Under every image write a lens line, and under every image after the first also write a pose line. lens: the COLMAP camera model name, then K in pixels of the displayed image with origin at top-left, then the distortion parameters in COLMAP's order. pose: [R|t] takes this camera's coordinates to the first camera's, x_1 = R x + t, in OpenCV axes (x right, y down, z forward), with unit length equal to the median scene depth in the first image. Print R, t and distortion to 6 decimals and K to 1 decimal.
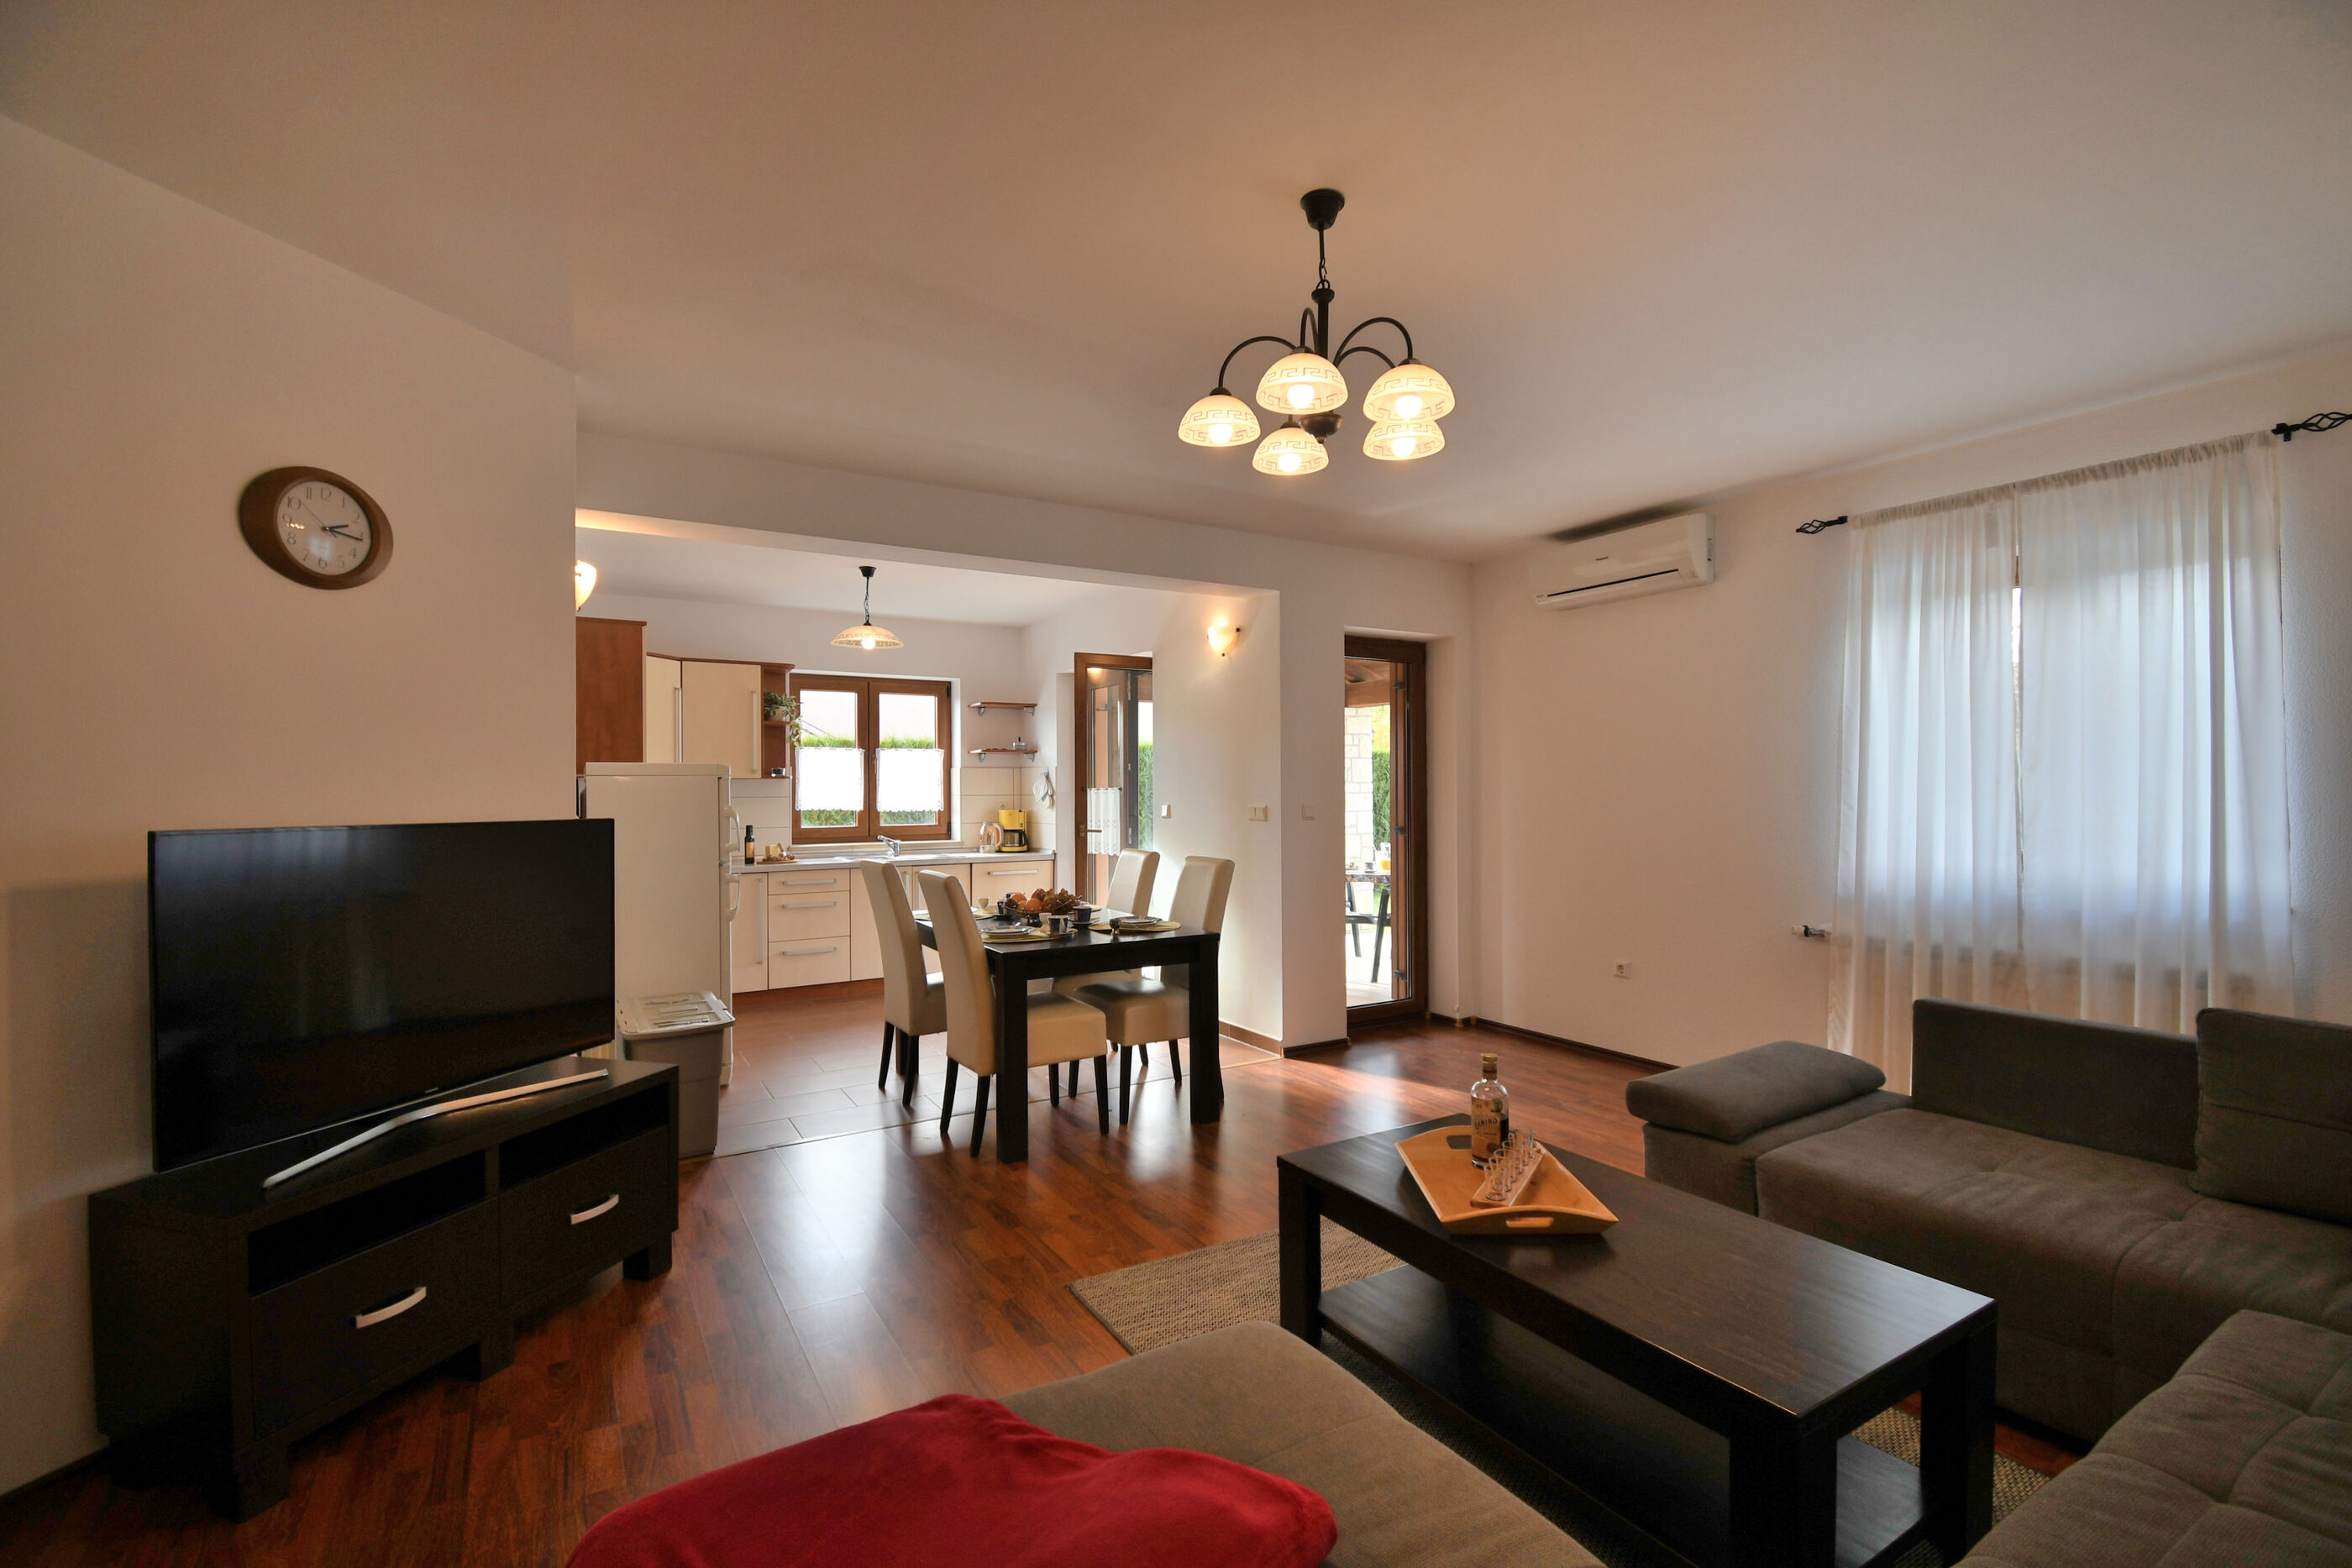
lens RADIAL K [[1026.8, 0, 1179.7], [0, 1026.8, 790.4], [0, 0, 1]] dist [0.019922, -0.025718]
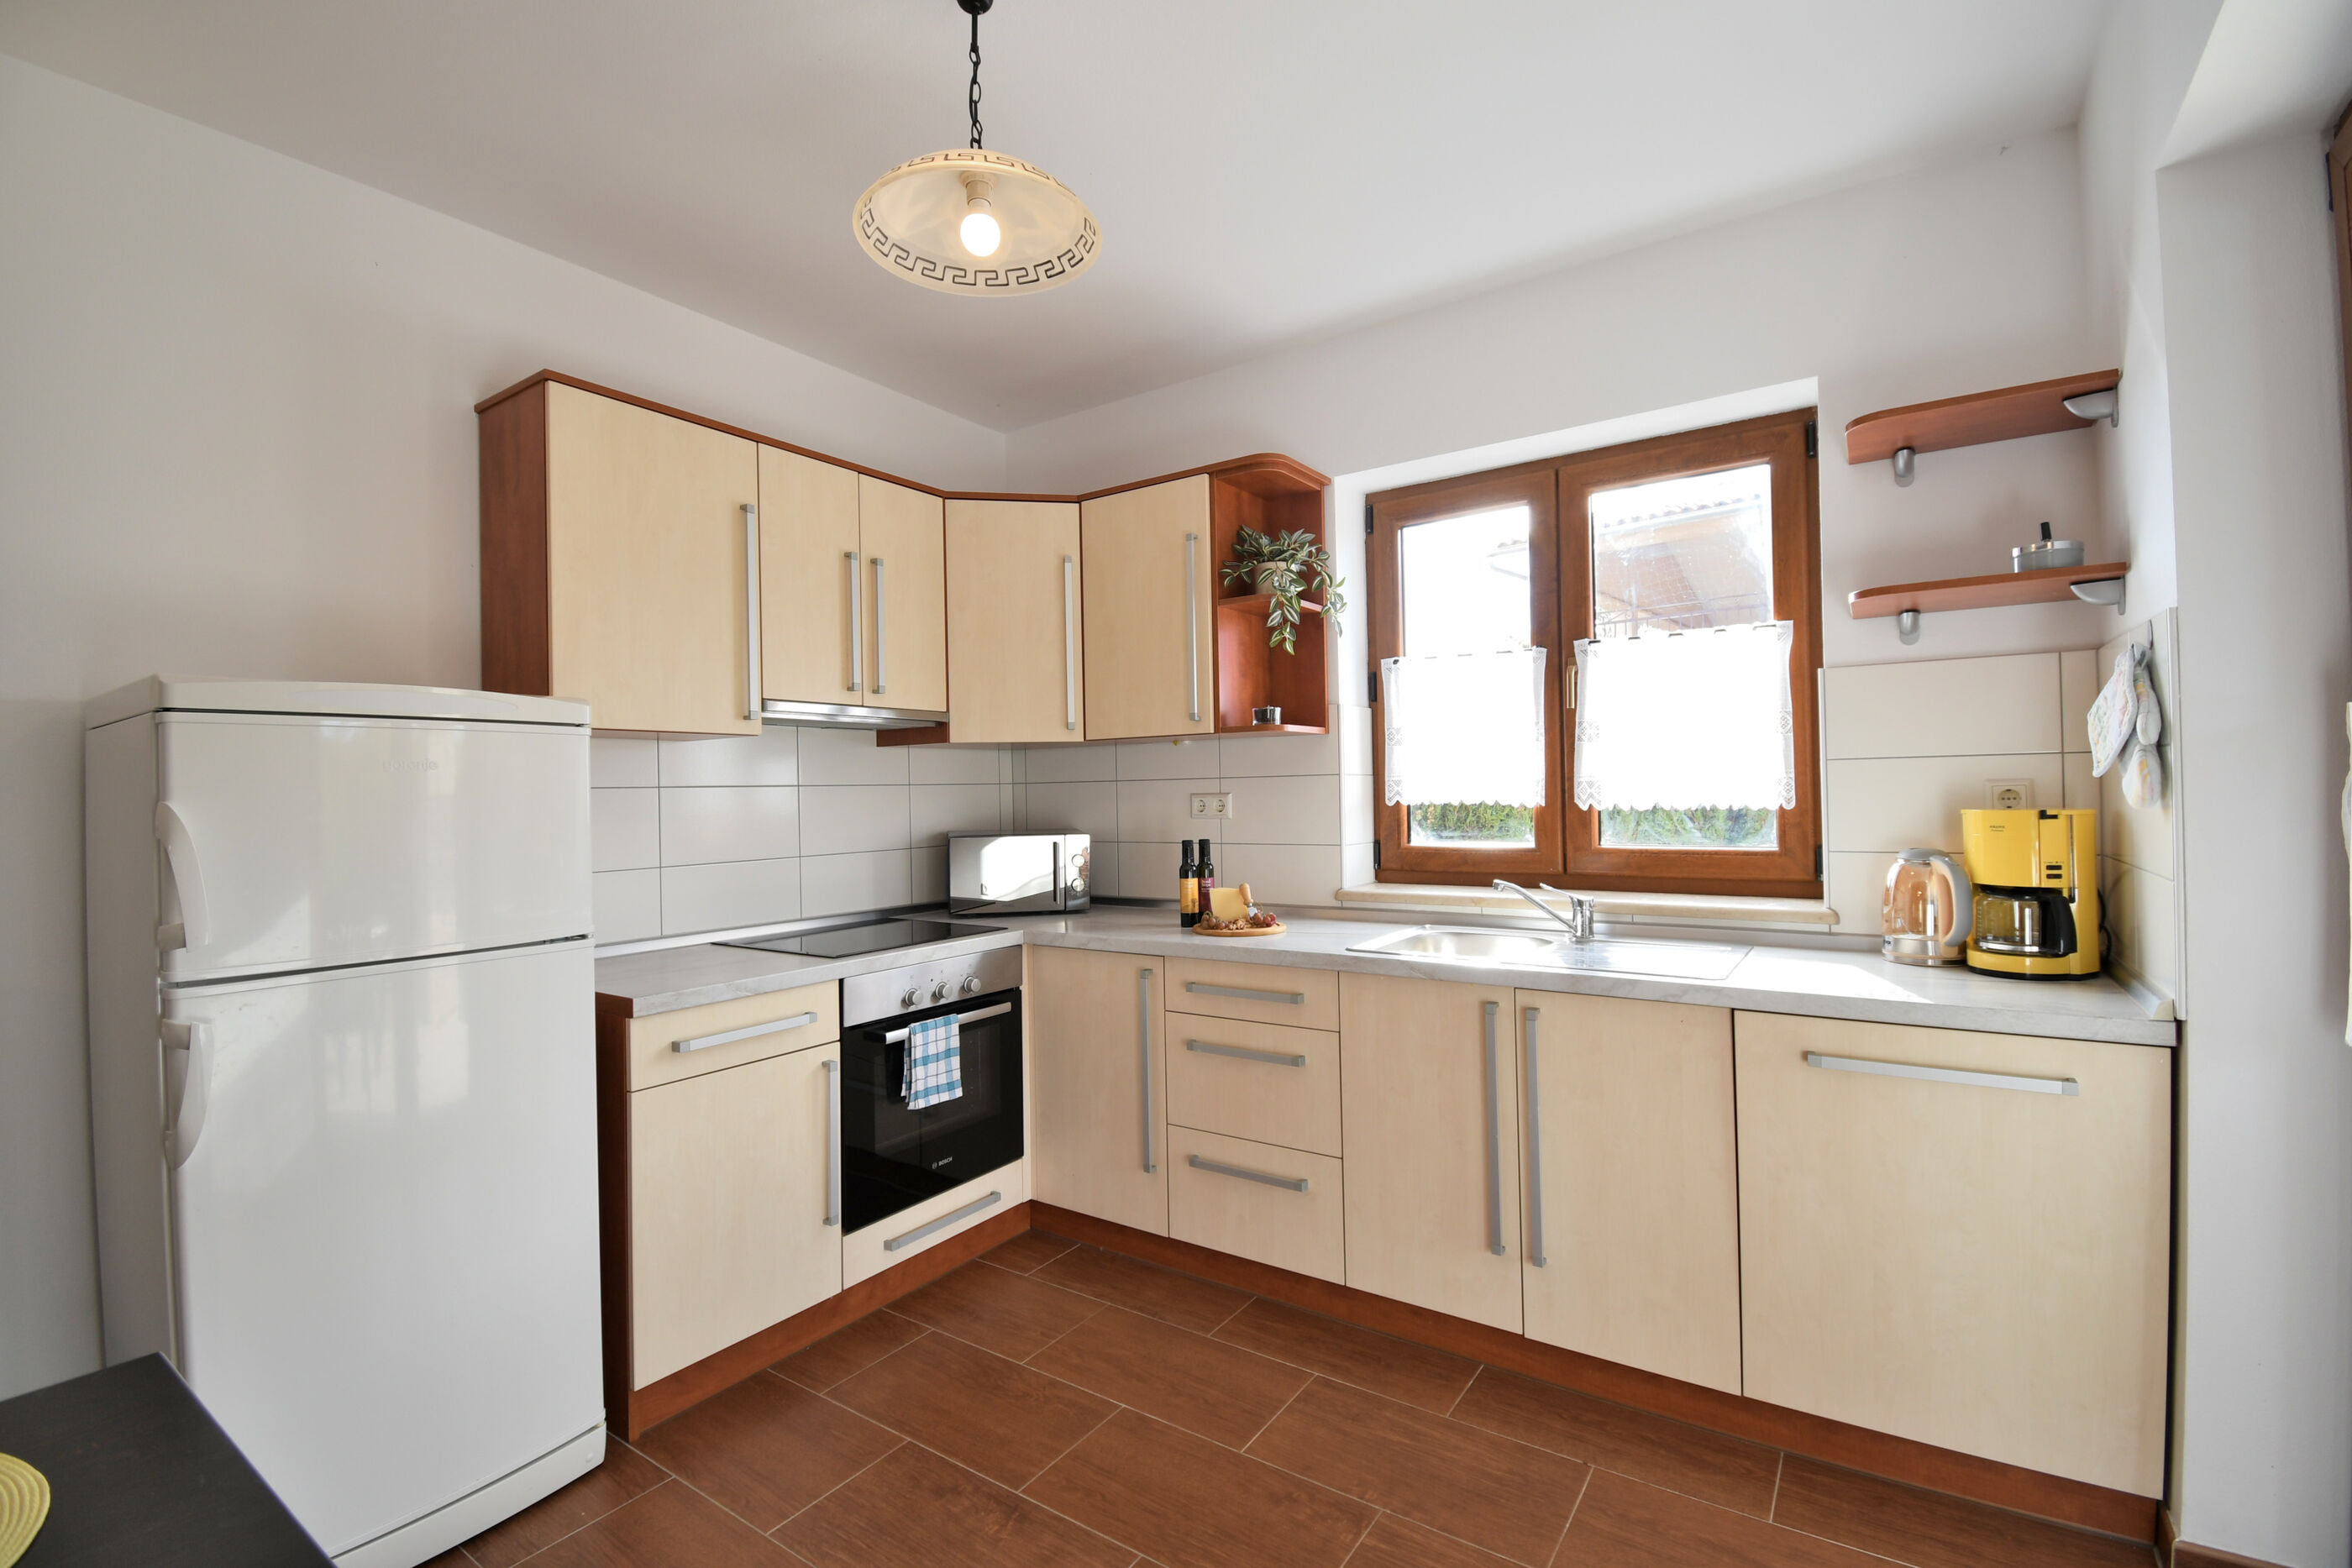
lens RADIAL K [[1031.8, 0, 1178.4], [0, 1031.8, 787.1], [0, 0, 1]] dist [0.020280, -0.025536]
pose [[0.410338, -0.006742, -0.911909, -0.012972], [0.018779, 0.999823, 0.001058, 0.009480], [0.911740, -0.017559, 0.410392, 0.724546]]
